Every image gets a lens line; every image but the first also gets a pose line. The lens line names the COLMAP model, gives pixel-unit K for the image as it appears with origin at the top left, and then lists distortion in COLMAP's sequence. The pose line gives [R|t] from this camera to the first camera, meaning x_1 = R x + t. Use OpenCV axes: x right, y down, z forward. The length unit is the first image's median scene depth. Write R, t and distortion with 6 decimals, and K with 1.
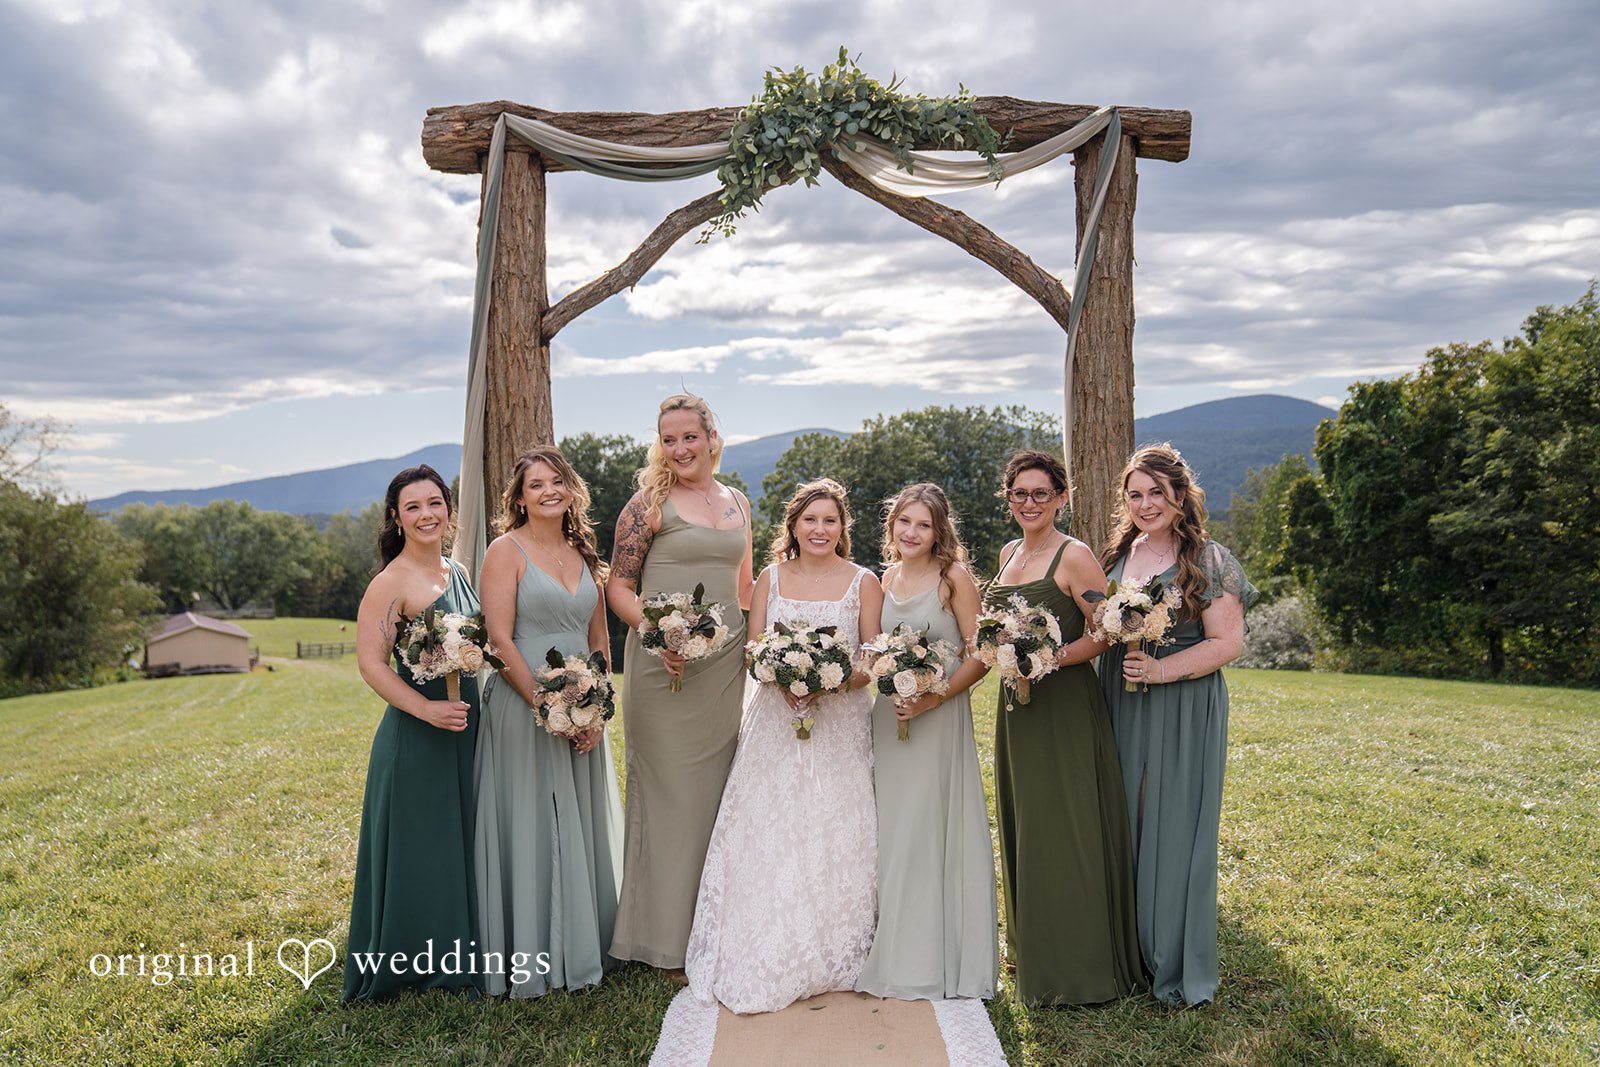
lens RADIAL K [[1240.8, 0, 773.8], [0, 1240.8, 490.1], [0, 0, 1]] dist [-0.080738, 0.054391]
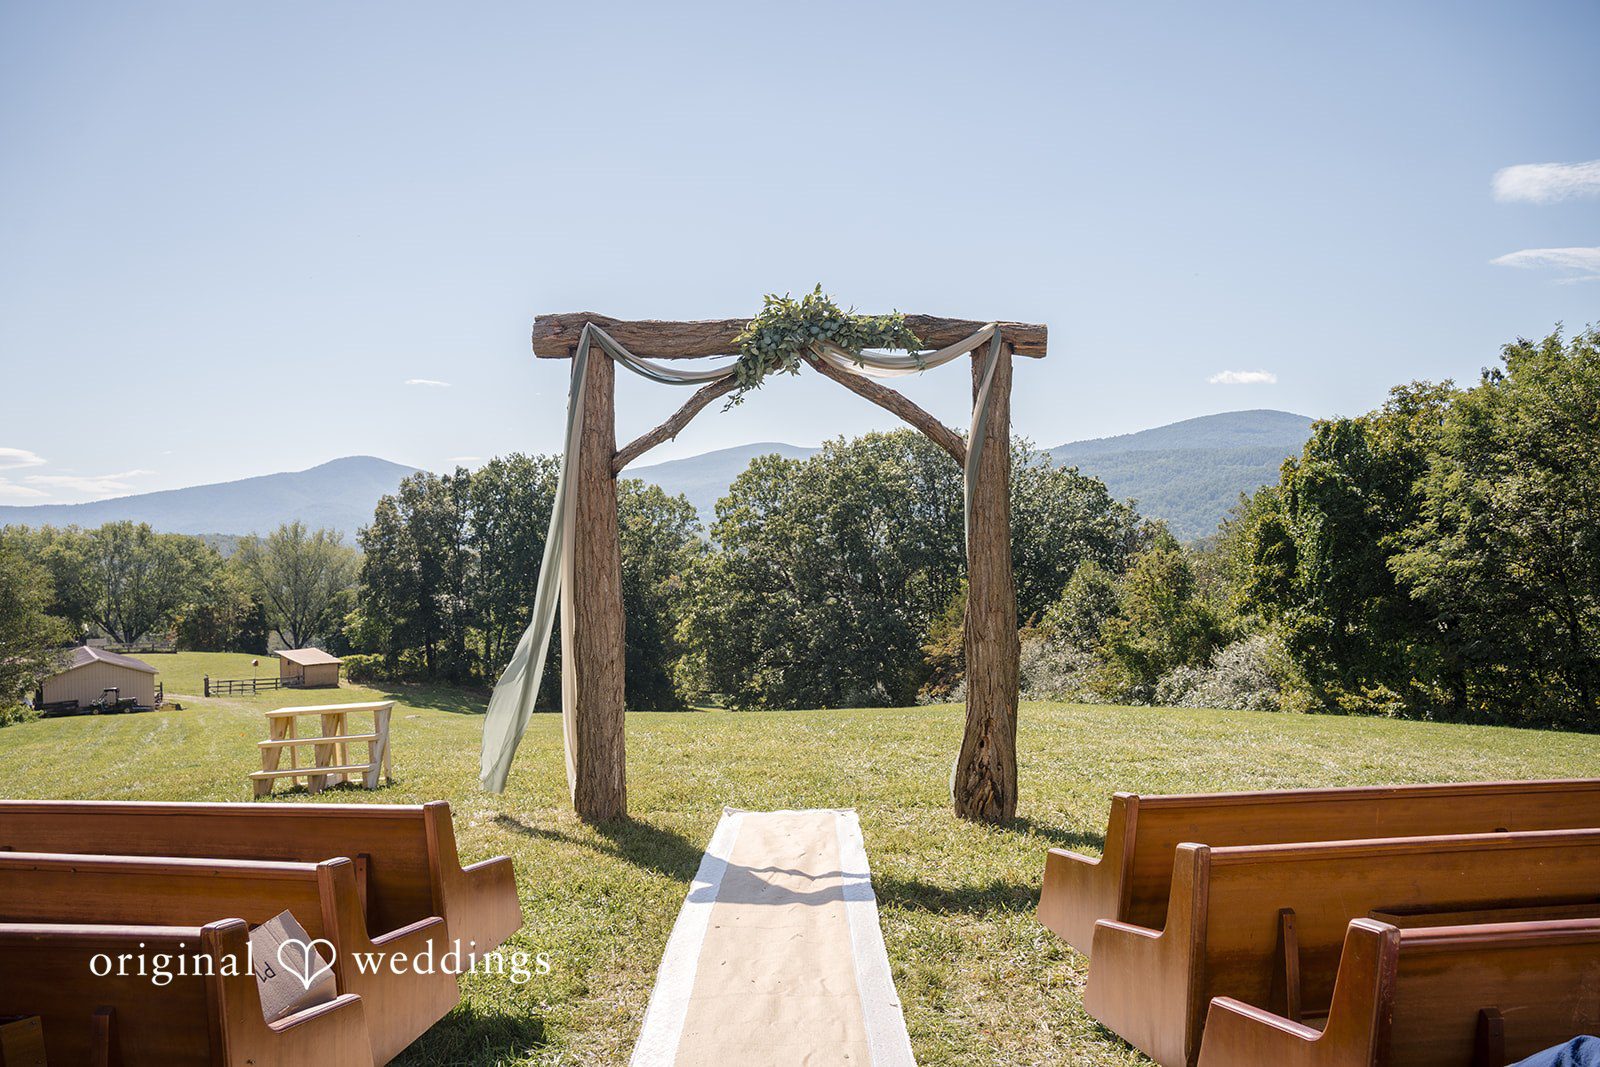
lens RADIAL K [[1266.2, 0, 760.0], [0, 1266.2, 505.0], [0, 0, 1]] dist [-0.044689, -0.008017]
pose [[0.999720, 0.007316, 0.022494, -0.044609], [-0.006976, 0.999861, -0.015125, -0.063522], [-0.022602, 0.014964, 0.999633, -0.526364]]
